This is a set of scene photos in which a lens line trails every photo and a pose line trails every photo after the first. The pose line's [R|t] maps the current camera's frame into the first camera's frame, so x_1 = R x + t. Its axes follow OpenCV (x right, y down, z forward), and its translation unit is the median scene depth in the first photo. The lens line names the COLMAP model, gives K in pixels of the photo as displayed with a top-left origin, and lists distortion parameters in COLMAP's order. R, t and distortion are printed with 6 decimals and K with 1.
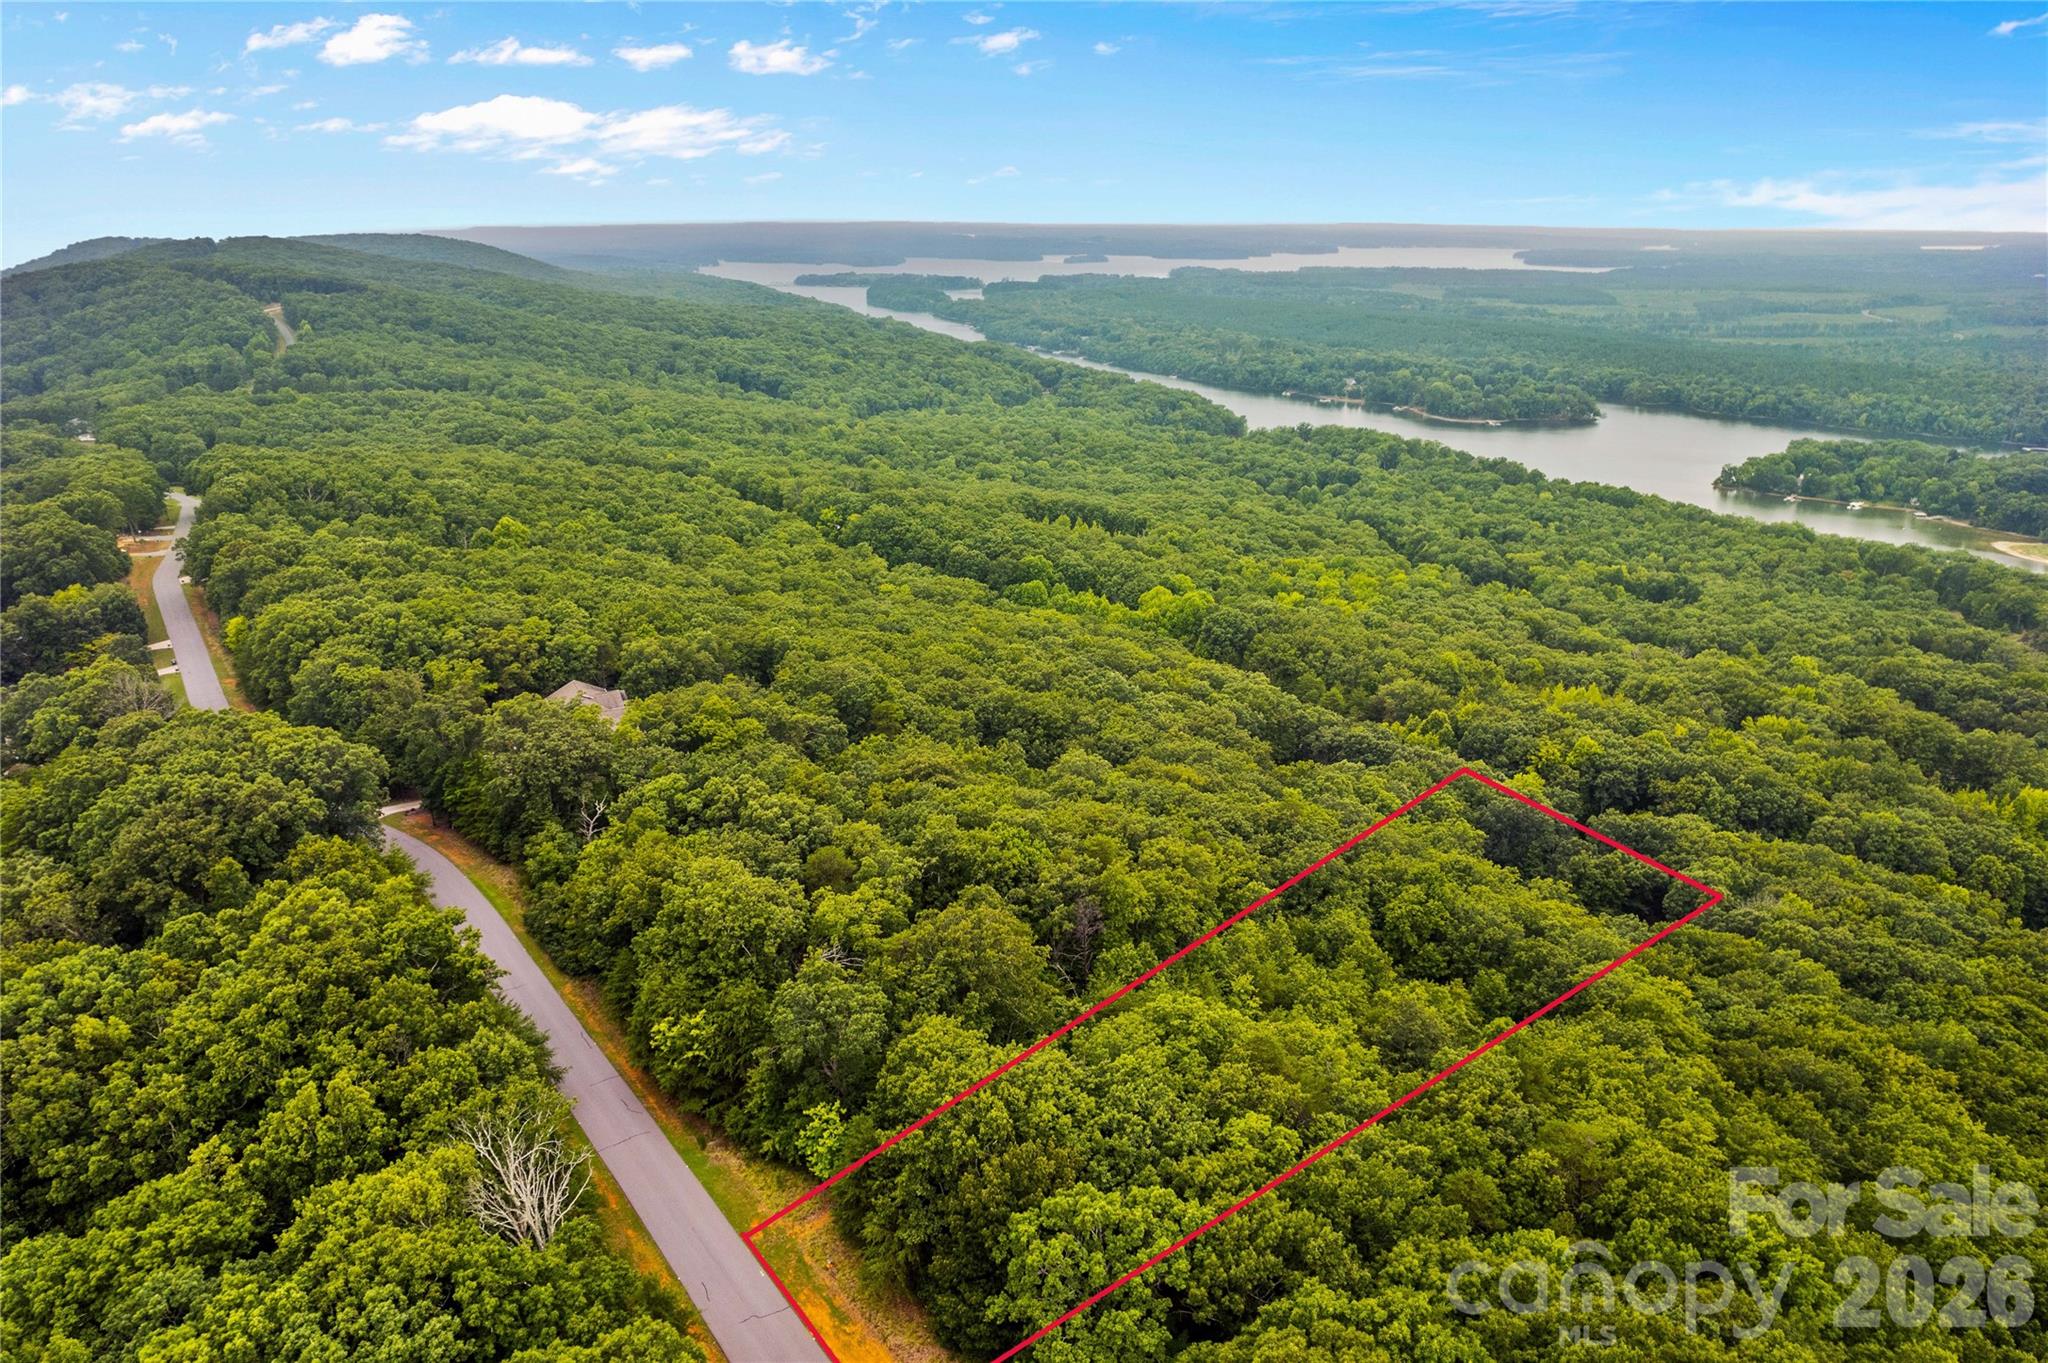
lens RADIAL K [[1307.4, 0, 1020.9], [0, 1307.4, 678.5], [0, 0, 1]] dist [-0.076763, 0.067260]
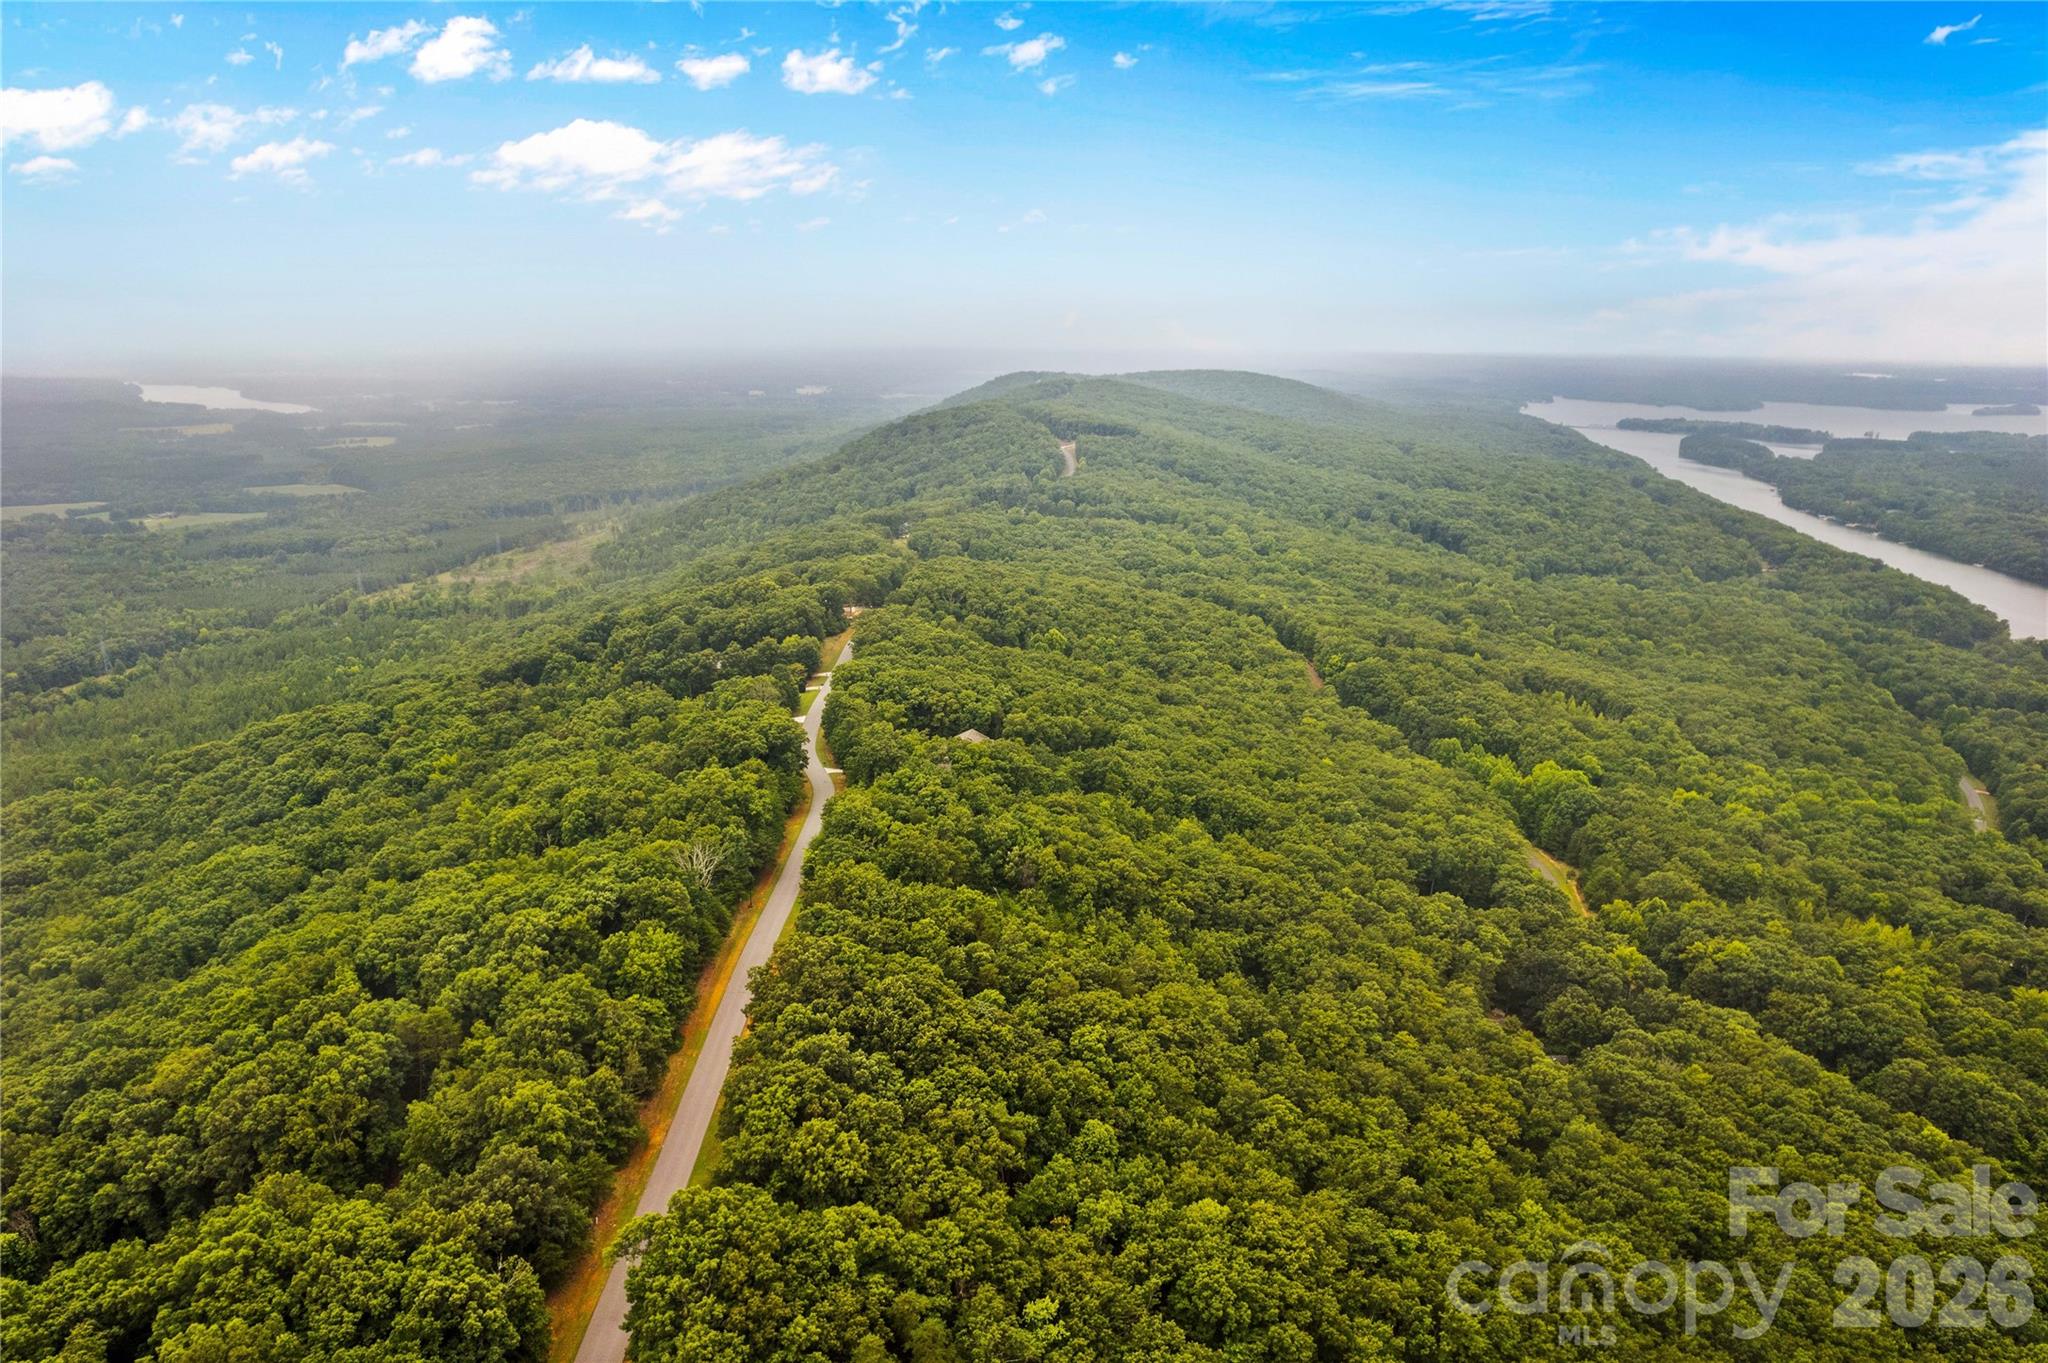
lens RADIAL K [[1307.4, 0, 1020.9], [0, 1307.4, 678.5], [0, 0, 1]] dist [-0.076763, 0.067260]
pose [[0.809373, 0.151461, -0.567428, 0.342907], [-0.201346, 0.979179, -0.025830, -0.016447], [0.551702, 0.135156, 0.823017, -0.205721]]
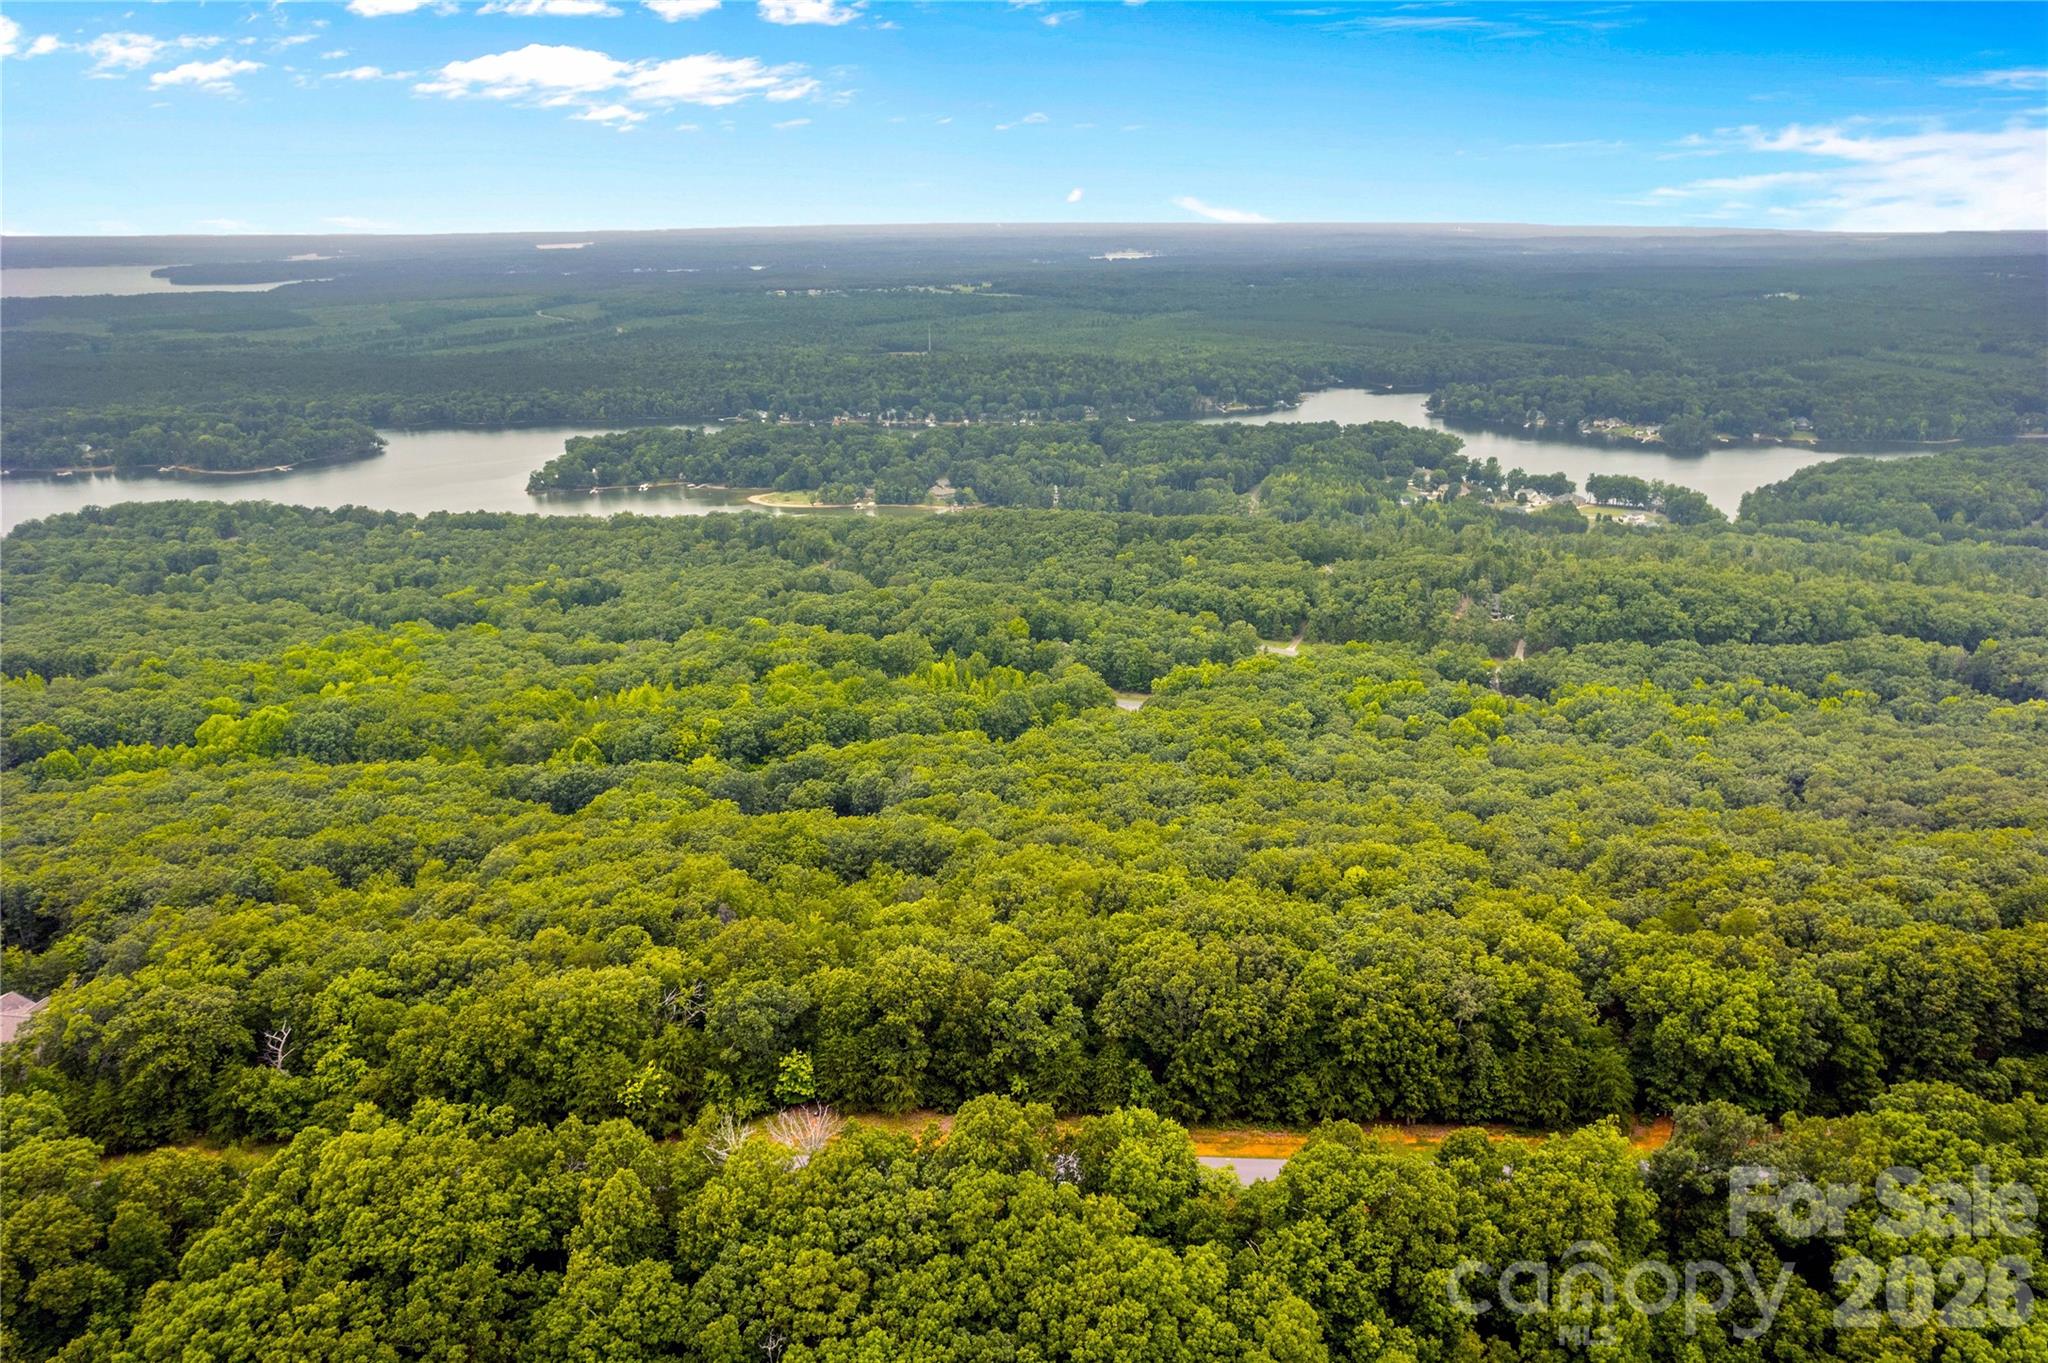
lens RADIAL K [[1307.4, 0, 1020.9], [0, 1307.4, 678.5], [0, 0, 1]] dist [-0.076763, 0.067260]
pose [[0.591903, -0.277418, 0.756763, -0.233756], [0.279191, 0.951343, 0.130379, -0.049672], [-0.756111, 0.134110, 0.640555, -0.058868]]
